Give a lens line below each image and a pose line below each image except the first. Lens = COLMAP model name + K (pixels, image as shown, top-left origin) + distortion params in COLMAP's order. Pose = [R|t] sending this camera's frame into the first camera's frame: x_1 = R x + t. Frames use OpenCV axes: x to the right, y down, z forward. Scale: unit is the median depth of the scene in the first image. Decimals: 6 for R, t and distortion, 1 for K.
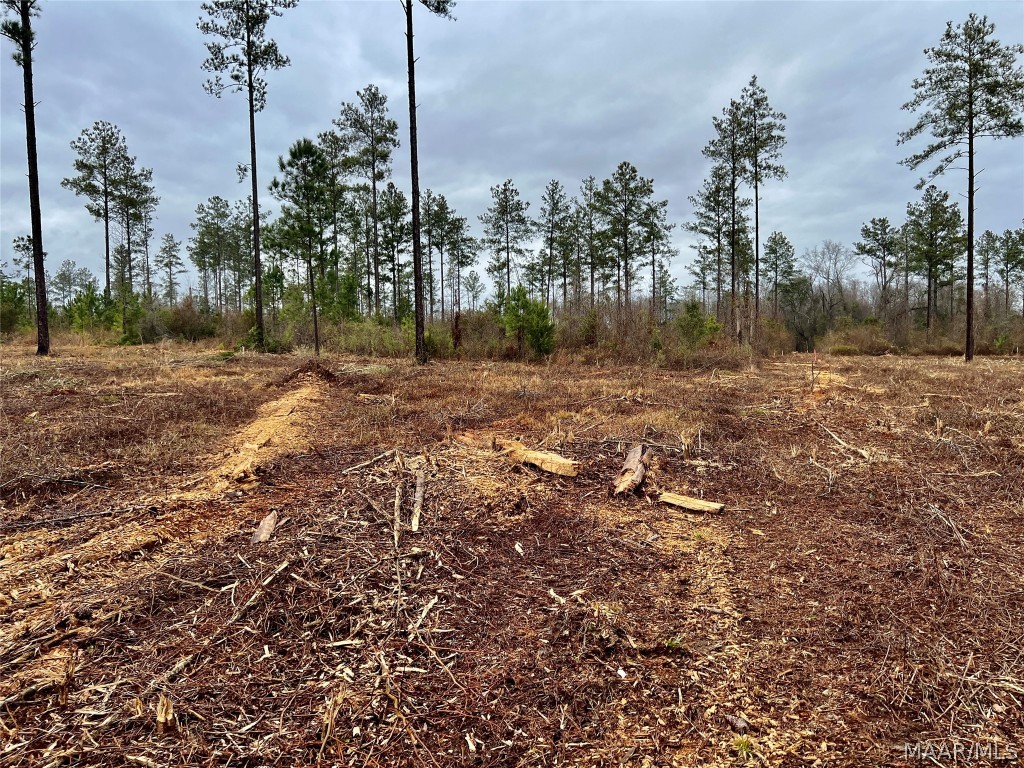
lens RADIAL K [[760.6, 0, 512.0], [0, 760.6, 384.0], [0, 0, 1]] dist [0.037826, -0.053277]
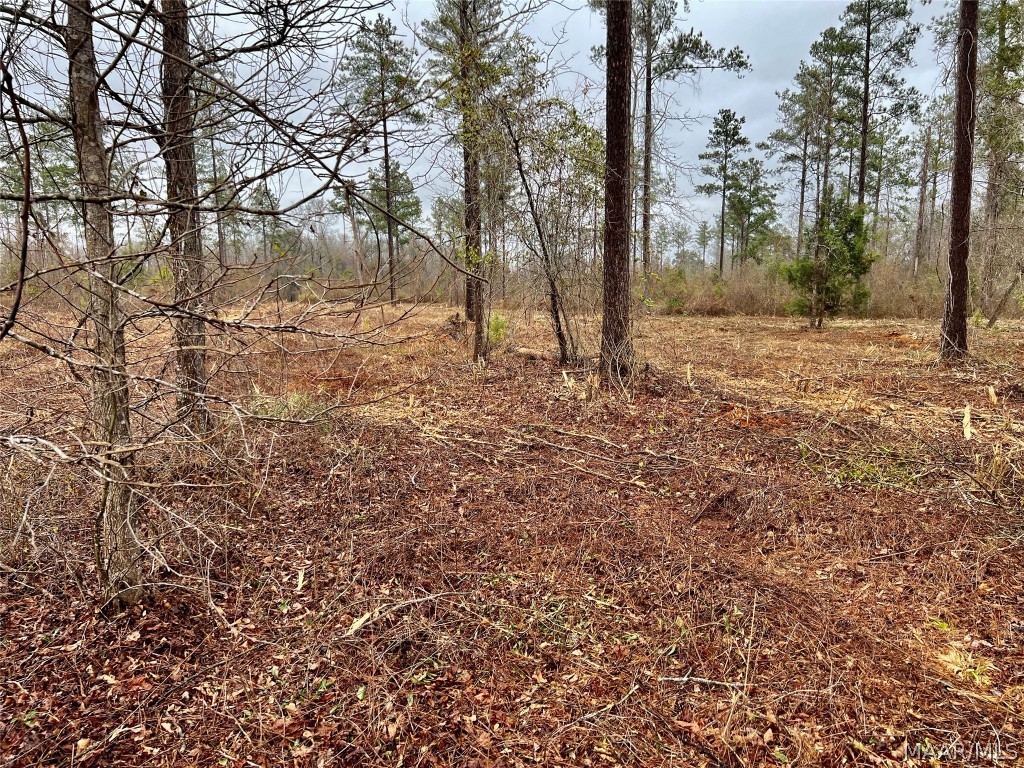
lens RADIAL K [[760.6, 0, 512.0], [0, 760.6, 384.0], [0, 0, 1]] dist [0.037826, -0.053277]
pose [[0.818895, -0.069507, 0.569719, 0.047372], [0.032480, 0.996661, 0.074909, 0.008195], [-0.573024, -0.042838, 0.818418, -0.117302]]
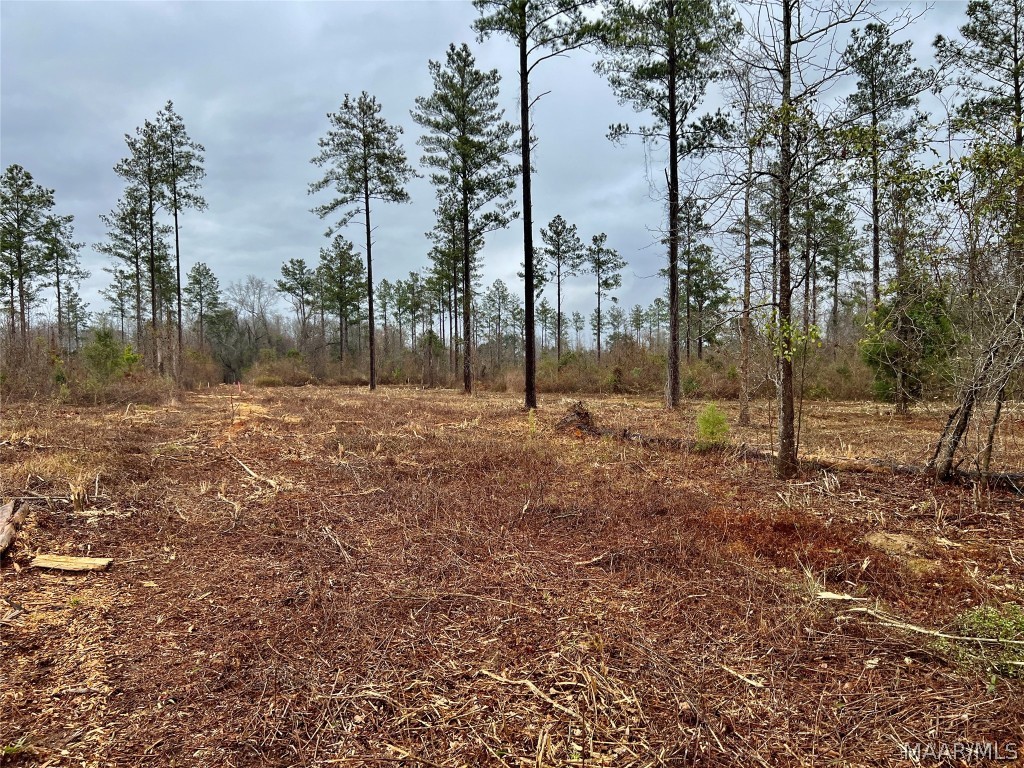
lens RADIAL K [[756.4, 0, 510.6], [0, 756.4, 373.8], [0, 0, 1]] dist [0.056540, -0.074634]
pose [[0.756104, -0.003147, 0.654444, 0.009955], [0.038846, 0.998441, -0.040079, -0.000858], [-0.653297, 0.055727, 0.755048, 0.002288]]
